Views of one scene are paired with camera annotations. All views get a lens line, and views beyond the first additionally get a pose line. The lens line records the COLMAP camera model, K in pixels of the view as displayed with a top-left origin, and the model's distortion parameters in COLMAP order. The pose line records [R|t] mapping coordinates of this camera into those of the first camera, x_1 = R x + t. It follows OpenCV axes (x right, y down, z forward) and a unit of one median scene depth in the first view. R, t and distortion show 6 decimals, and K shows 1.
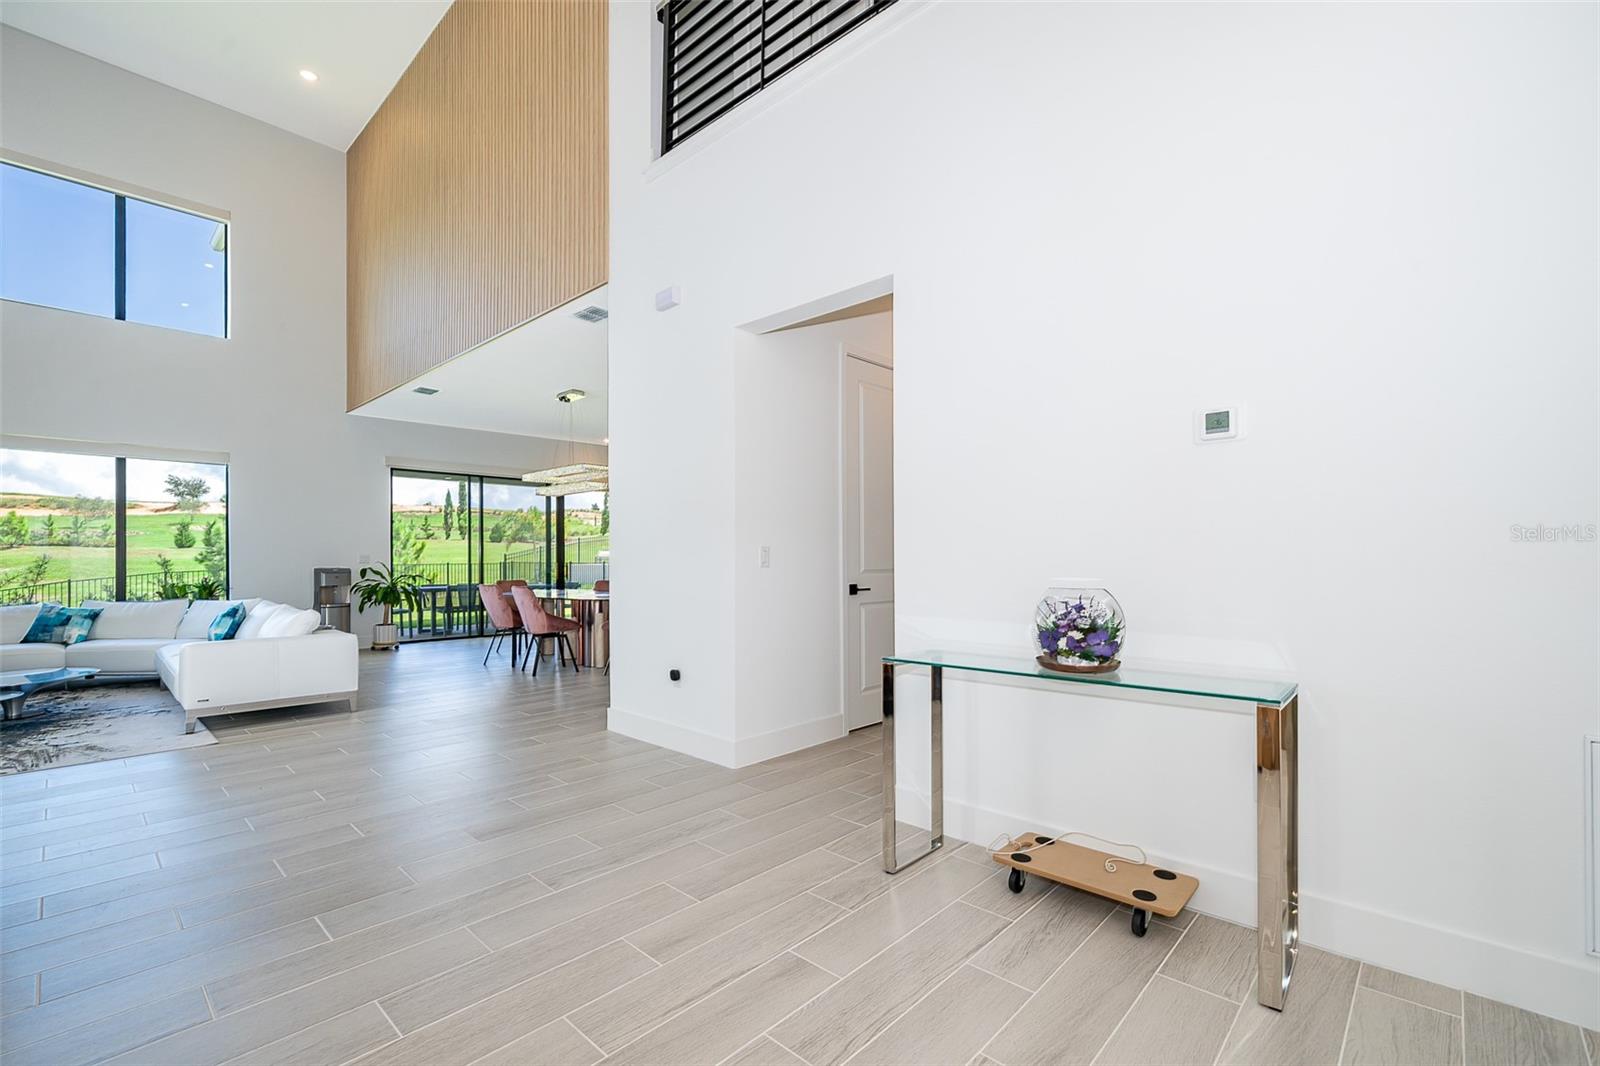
lens RADIAL K [[727.9, 0, 803.2], [0, 727.9, 560.7], [0, 0, 1]] dist [-0.000507, -0.000005]
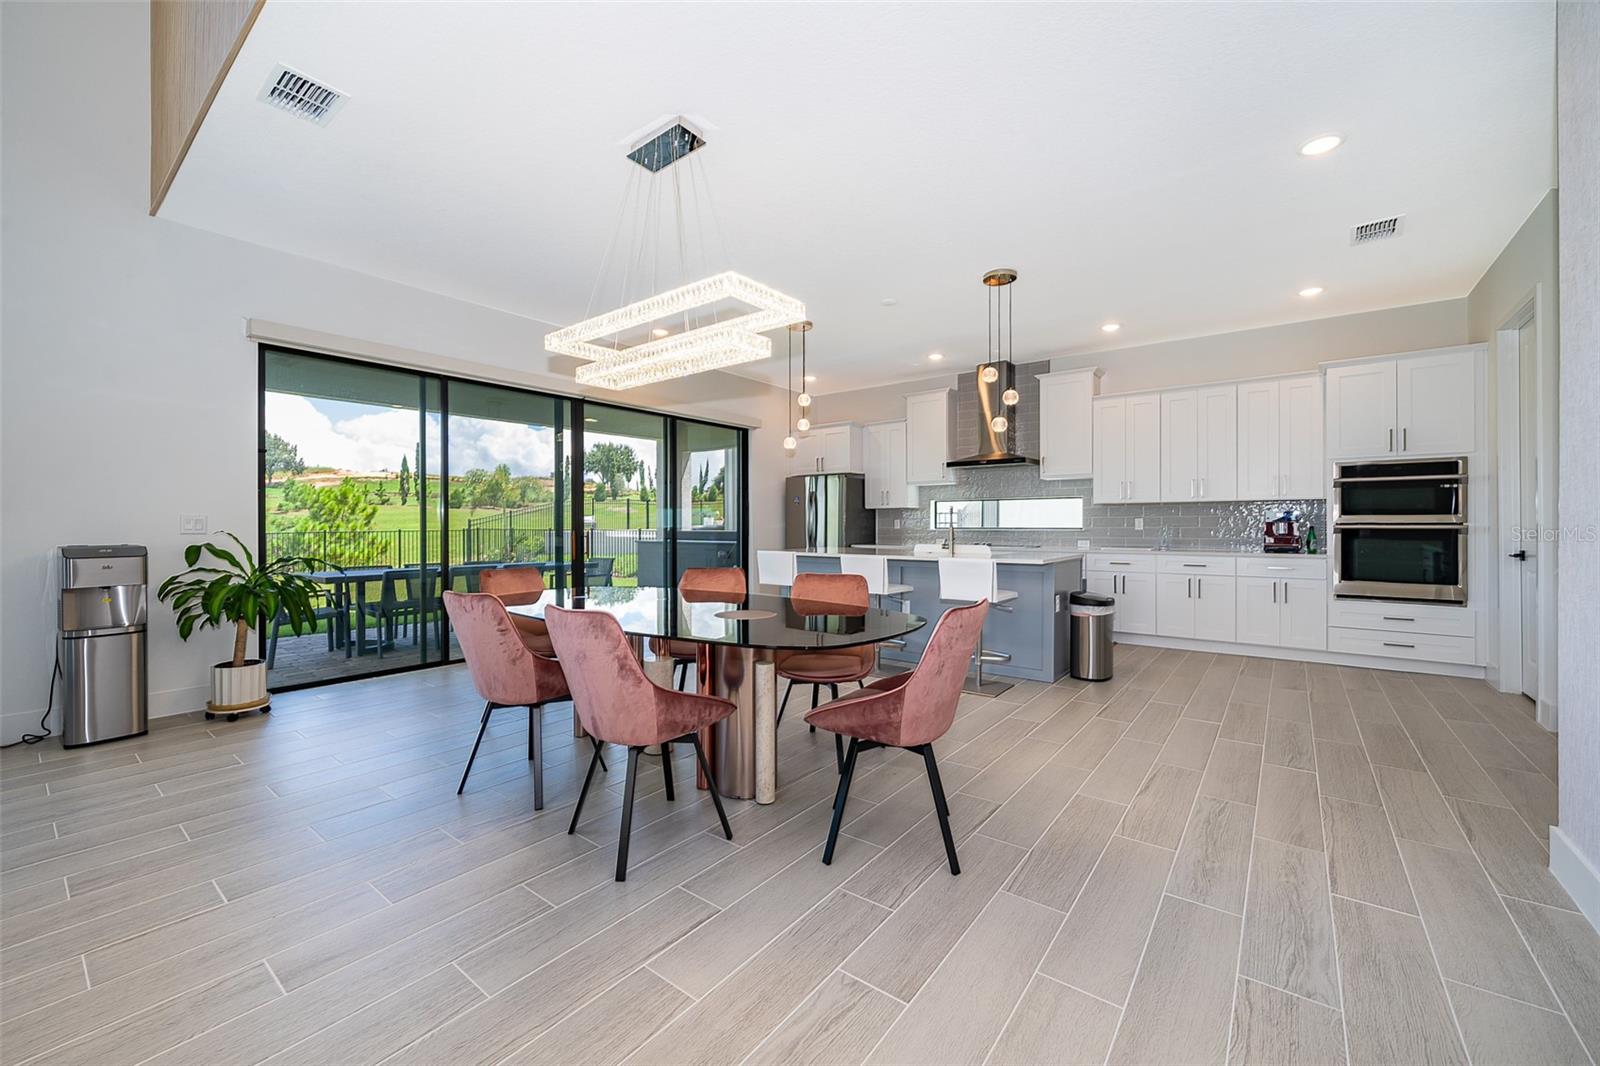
lens RADIAL K [[654.1, 0, 802.6], [0, 654.1, 525.7], [0, 0, 1]] dist [-0.003094, -0.000651]
pose [[0.995844, -0.000354, 0.091076, -0.195818], [0.000479, 0.999999, -0.001345, -0.001151], [-0.091075, 0.001383, 0.995843, 0.431620]]
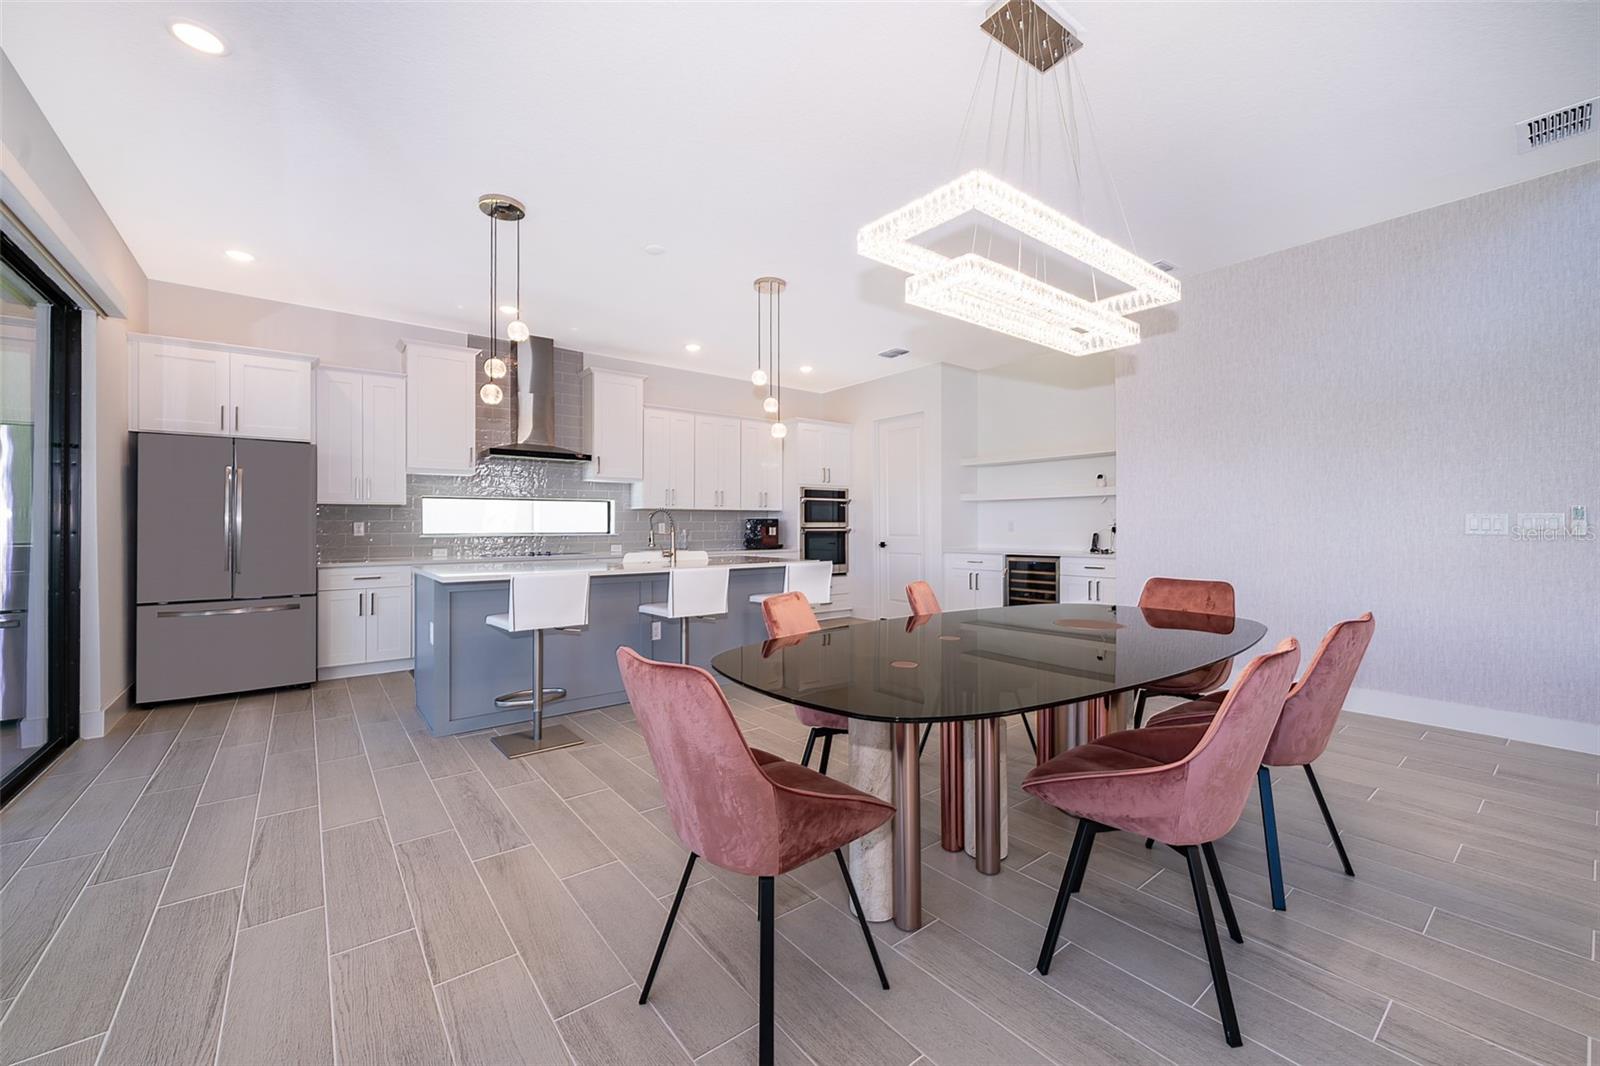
lens RADIAL K [[609.9, 0, 787.4], [0, 609.9, 525.1], [0, 0, 1]] dist [-0.000838, -0.000075]
pose [[0.157763, 0.005361, 0.987463, -0.409916], [0.005377, 0.999966, -0.006288, -0.002001], [-0.987462, 0.006301, 0.157728, 0.768344]]
